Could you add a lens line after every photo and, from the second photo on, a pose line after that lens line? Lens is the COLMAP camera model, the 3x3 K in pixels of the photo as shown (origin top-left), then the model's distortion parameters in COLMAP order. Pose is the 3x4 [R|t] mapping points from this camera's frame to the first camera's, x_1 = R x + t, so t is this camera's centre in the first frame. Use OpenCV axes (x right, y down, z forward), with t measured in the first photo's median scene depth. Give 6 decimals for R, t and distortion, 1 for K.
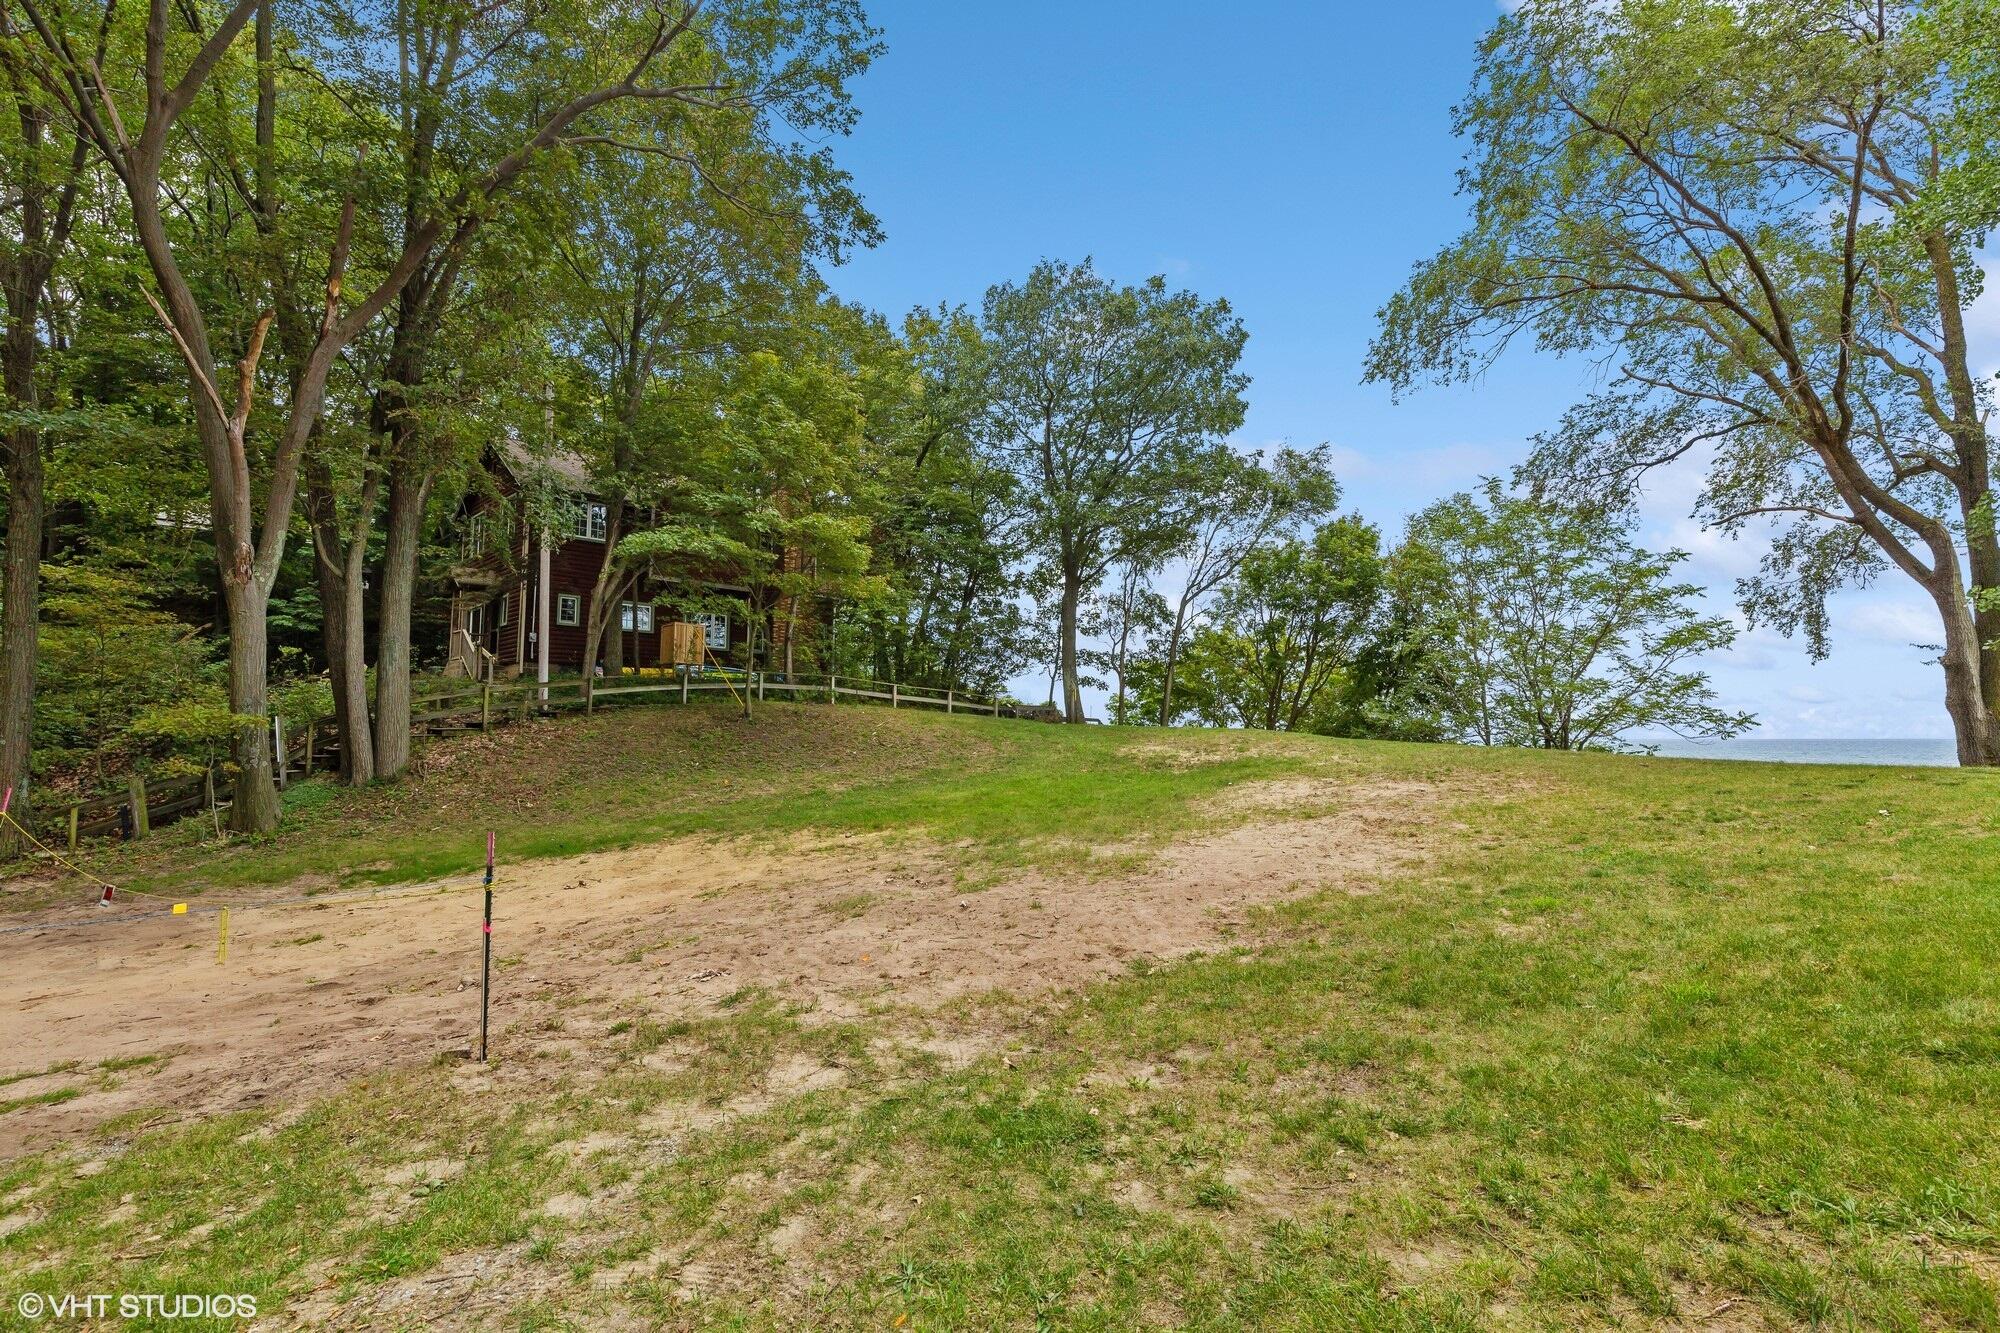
lens RADIAL K [[904.5, 0, 1002.6], [0, 904.5, 657.4], [0, 0, 1]] dist [0.010013, -0.000960]
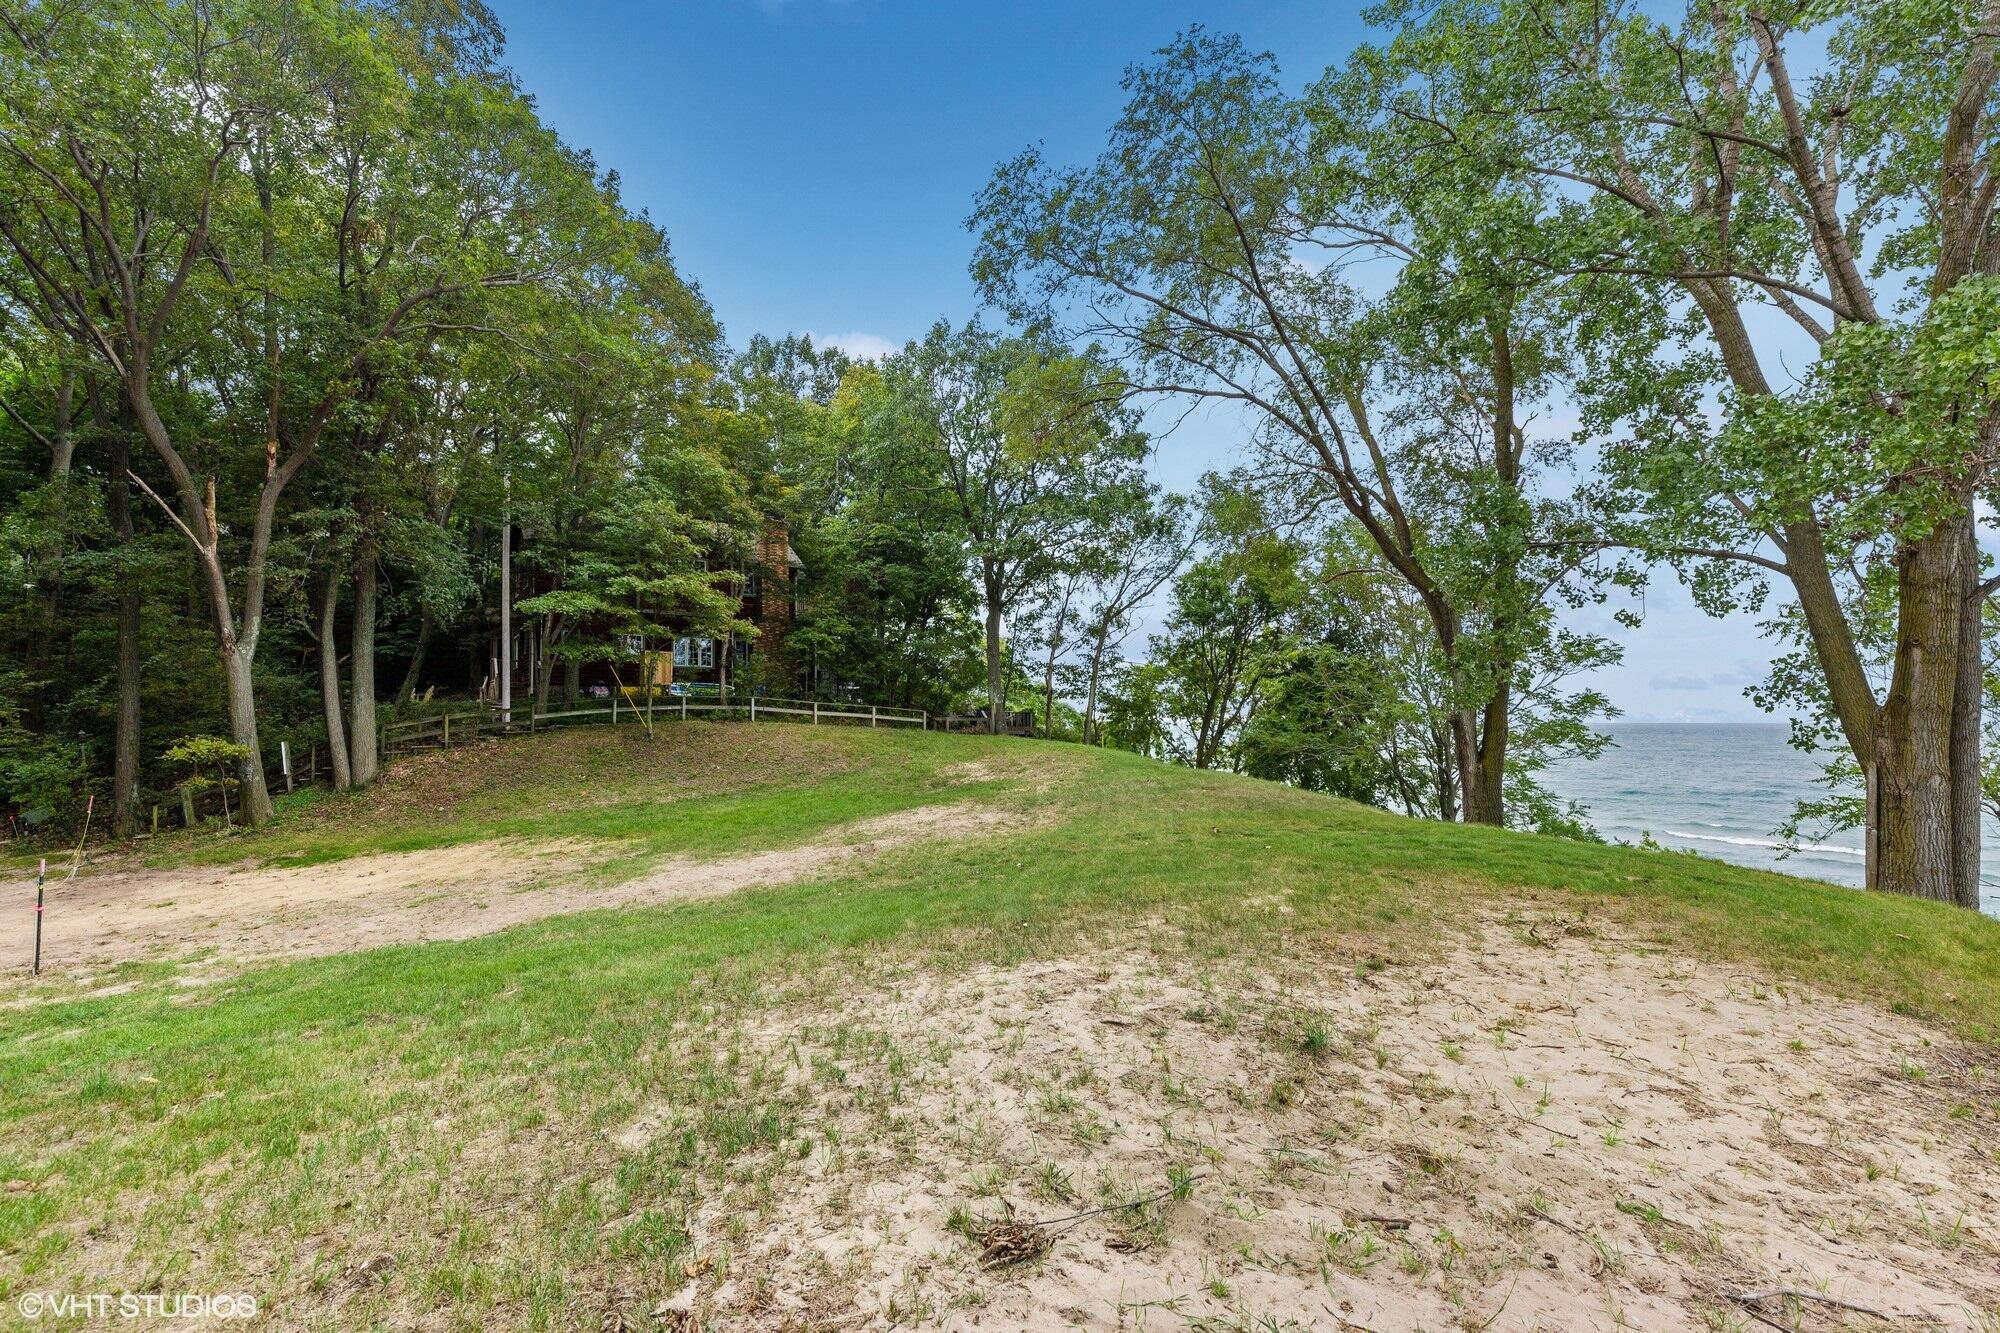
lens RADIAL K [[904.5, 0, 997.6], [0, 904.5, 674.9], [0, 0, 1]] dist [0.010013, -0.000960]
pose [[0.979339, -0.006705, -0.202115, 0.586025], [0.014583, 0.999190, 0.037515, -0.077897], [0.201699, -0.039687, 0.978643, -0.152656]]
